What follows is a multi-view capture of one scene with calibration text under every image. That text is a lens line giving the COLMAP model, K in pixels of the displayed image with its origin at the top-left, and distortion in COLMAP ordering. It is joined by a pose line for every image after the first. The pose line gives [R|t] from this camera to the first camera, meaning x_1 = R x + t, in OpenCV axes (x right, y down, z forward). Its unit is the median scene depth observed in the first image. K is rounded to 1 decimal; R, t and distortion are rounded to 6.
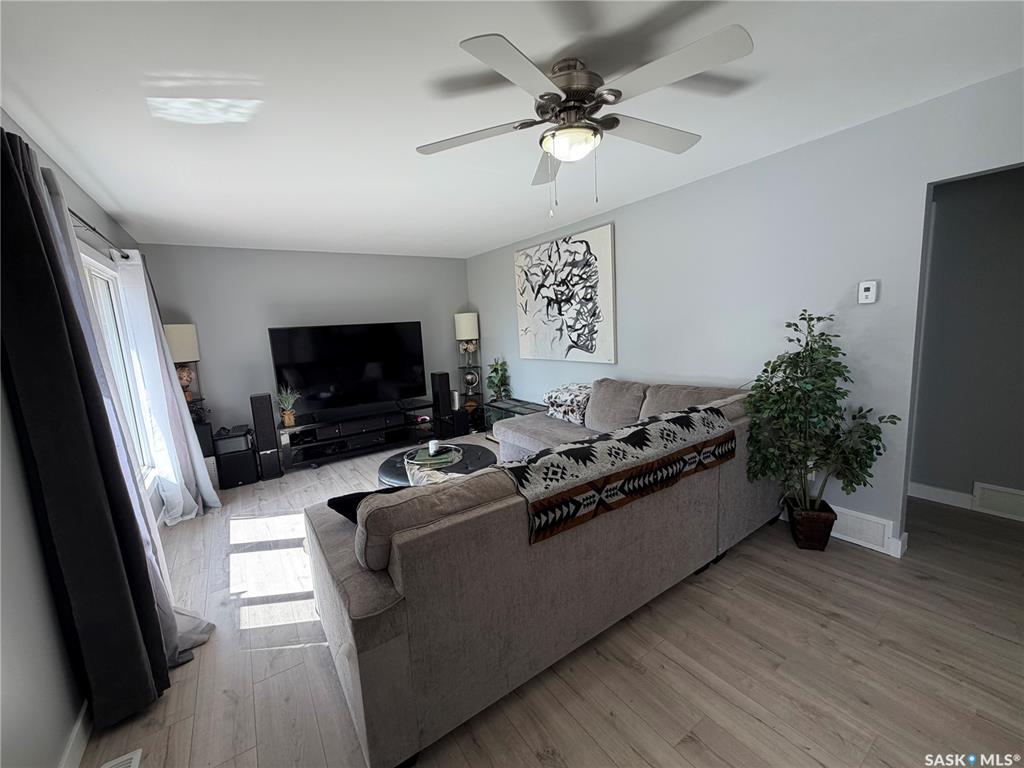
lens RADIAL K [[406.9, 0, 515.6], [0, 406.9, 382.1], [0, 0, 1]] dist [-0.012389, -0.000087]
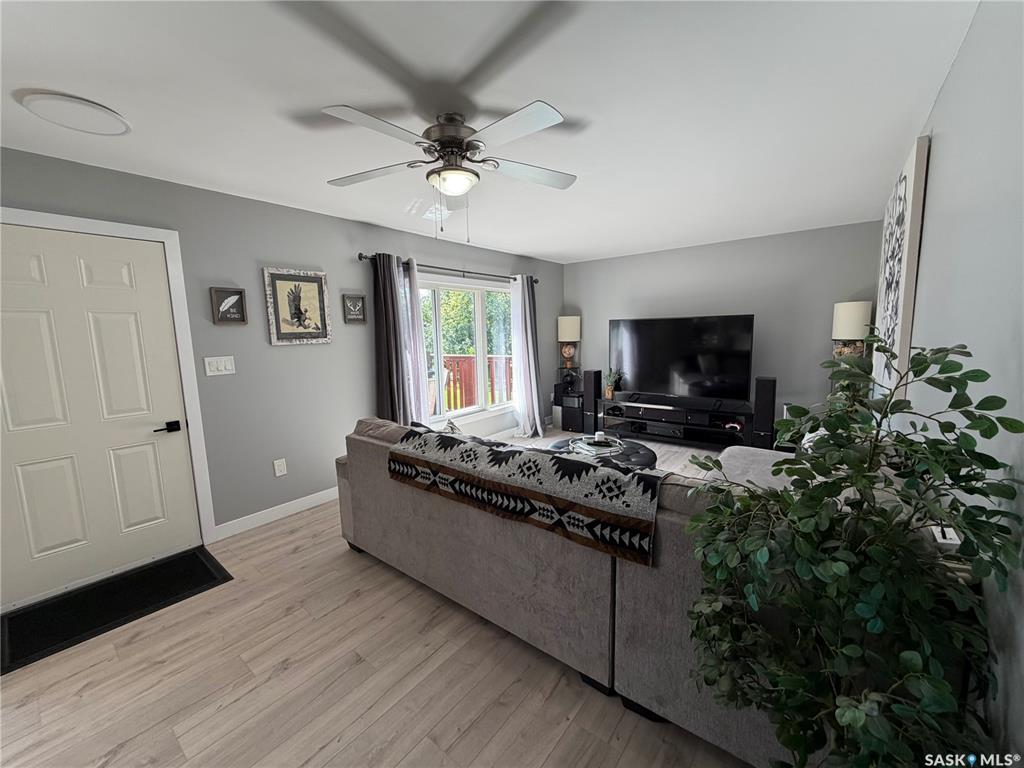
lens RADIAL K [[406.9, 0, 515.6], [0, 406.9, 382.1], [0, 0, 1]] dist [-0.012389, -0.000087]
pose [[0.305685, 0.167642, -0.937258, 1.246264], [-0.125838, 0.982856, 0.134755, -0.176706], [0.943780, 0.076750, 0.321540, 0.741183]]
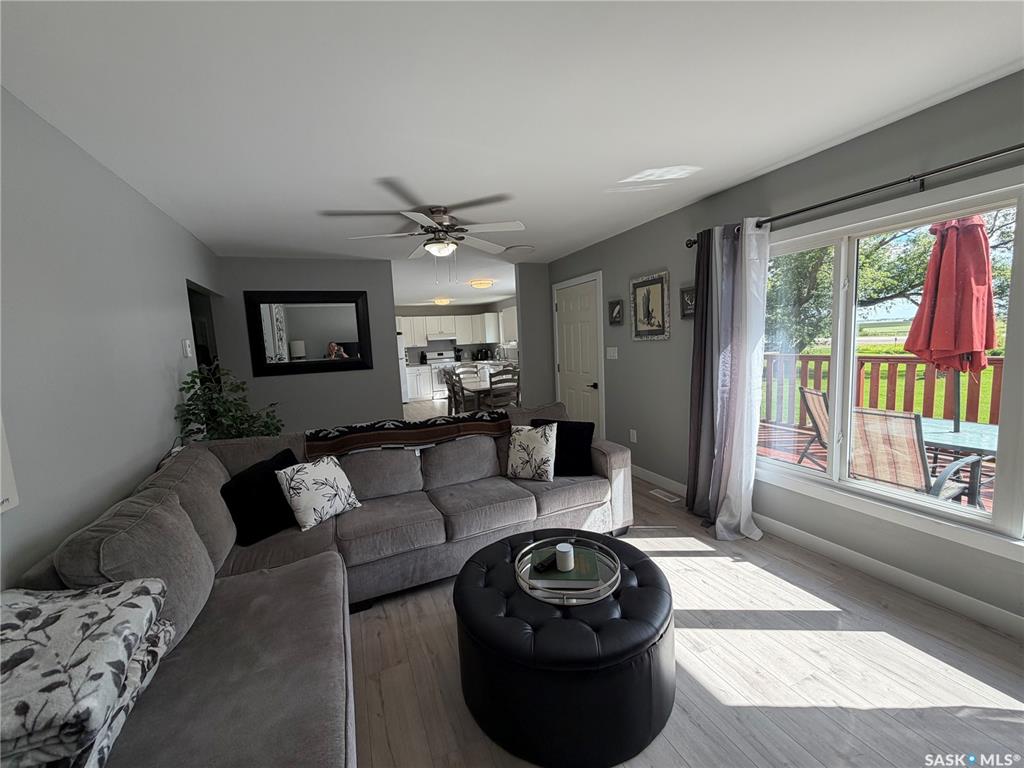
lens RADIAL K [[406.9, 0, 515.6], [0, 406.9, 382.1], [0, 0, 1]] dist [-0.012389, -0.000087]
pose [[-0.975455, 0.086997, 0.202283, -0.455309], [0.133238, 0.964582, 0.227659, -0.333045], [-0.175313, 0.249023, -0.952498, 2.519524]]
